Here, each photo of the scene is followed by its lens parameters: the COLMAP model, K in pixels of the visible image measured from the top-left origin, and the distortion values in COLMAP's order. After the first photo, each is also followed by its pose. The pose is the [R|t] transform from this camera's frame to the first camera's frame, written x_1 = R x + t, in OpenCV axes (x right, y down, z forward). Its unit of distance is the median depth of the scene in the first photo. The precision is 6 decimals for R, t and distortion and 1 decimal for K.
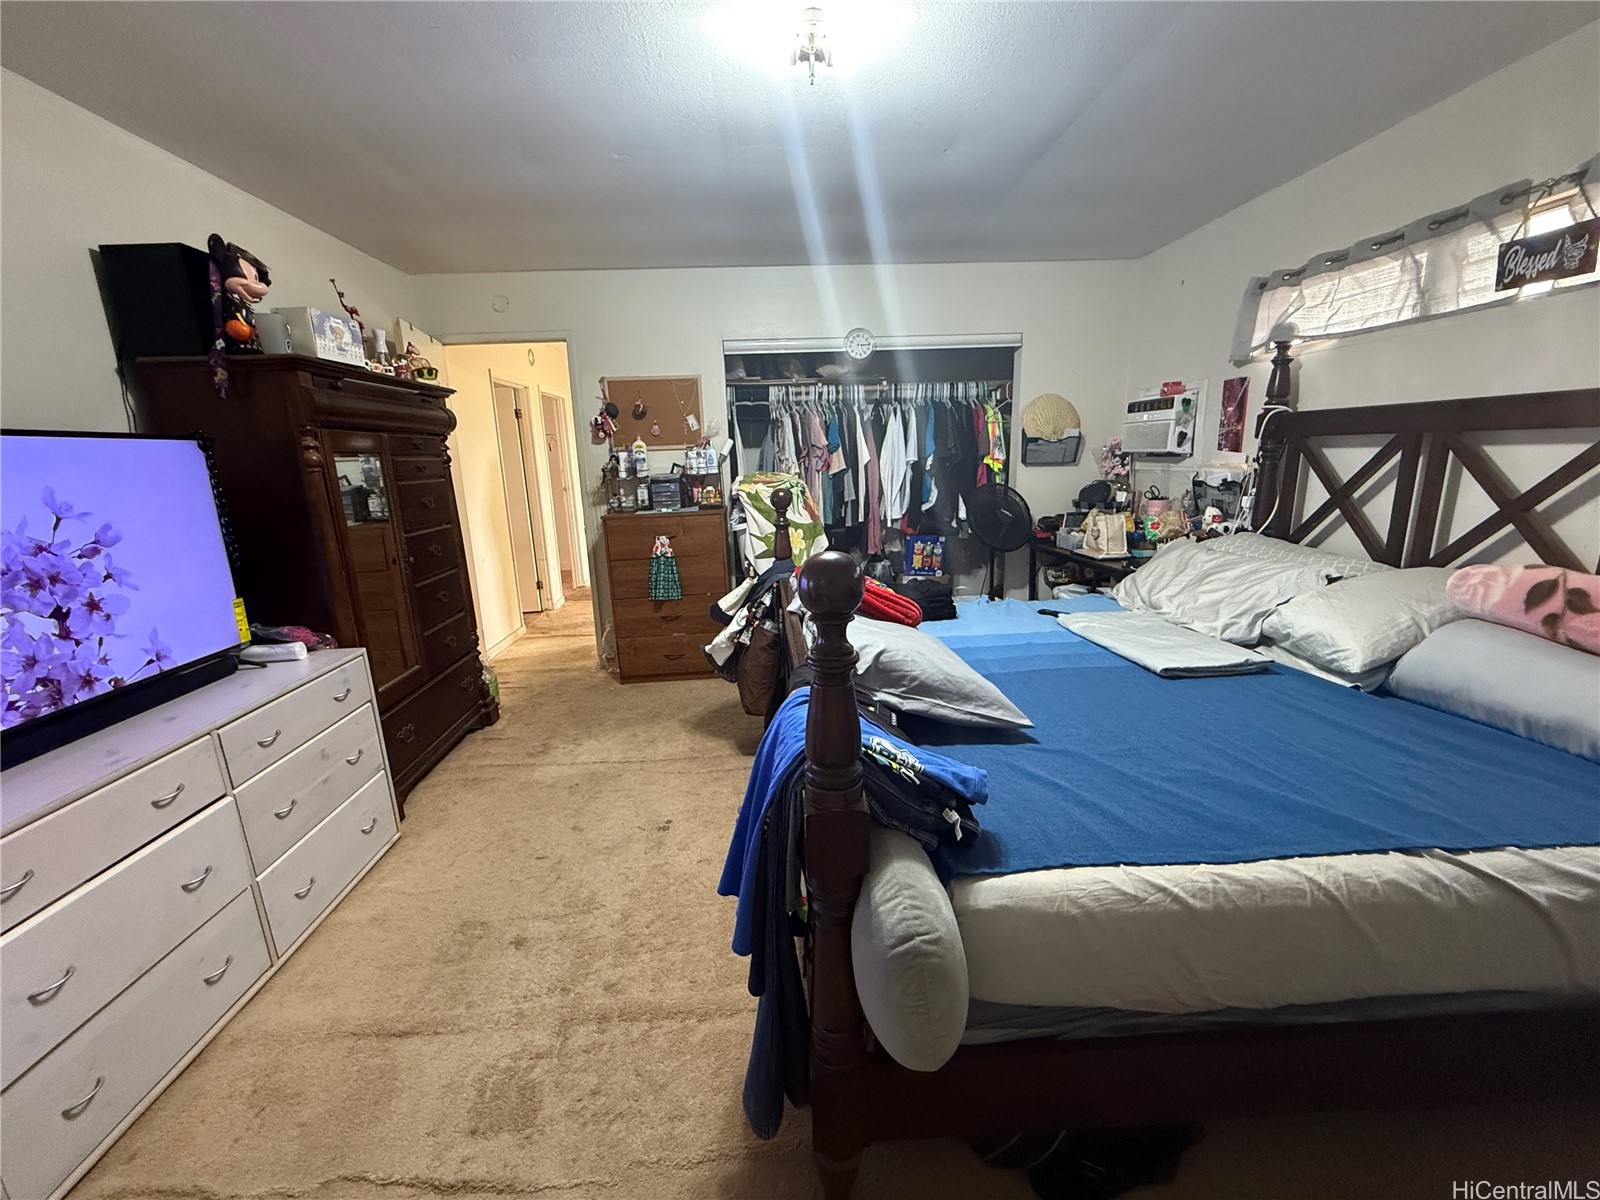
lens RADIAL K [[633.9, 0, 797.6], [0, 633.9, 601.3], [0, 0, 1]] dist [-0.002177, 0.000473]
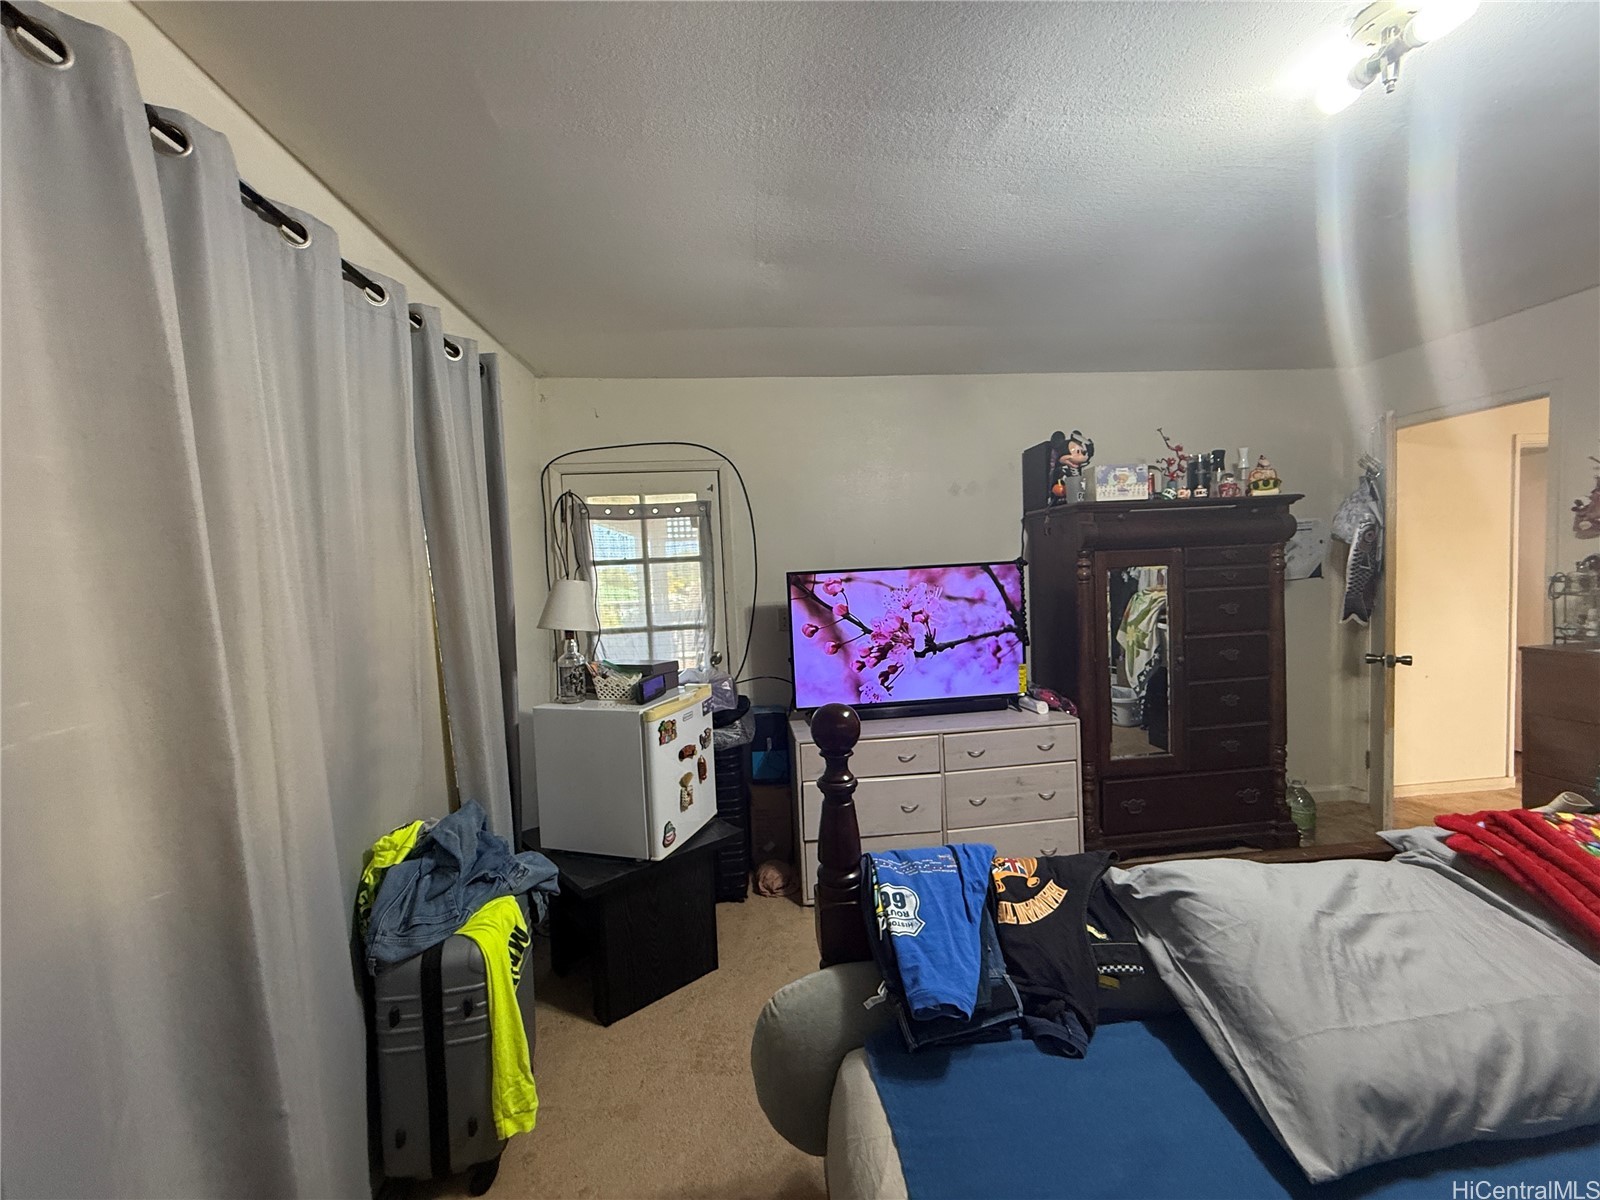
lens RADIAL K [[633.9, 0, 798.4], [0, 633.9, 597.6], [0, 0, 1]] dist [-0.002177, 0.000473]
pose [[0.045074, 0.076874, -0.996021, 0.690874], [-0.183321, 0.980740, 0.067398, -0.187472], [0.982019, 0.179554, 0.058299, 0.395199]]
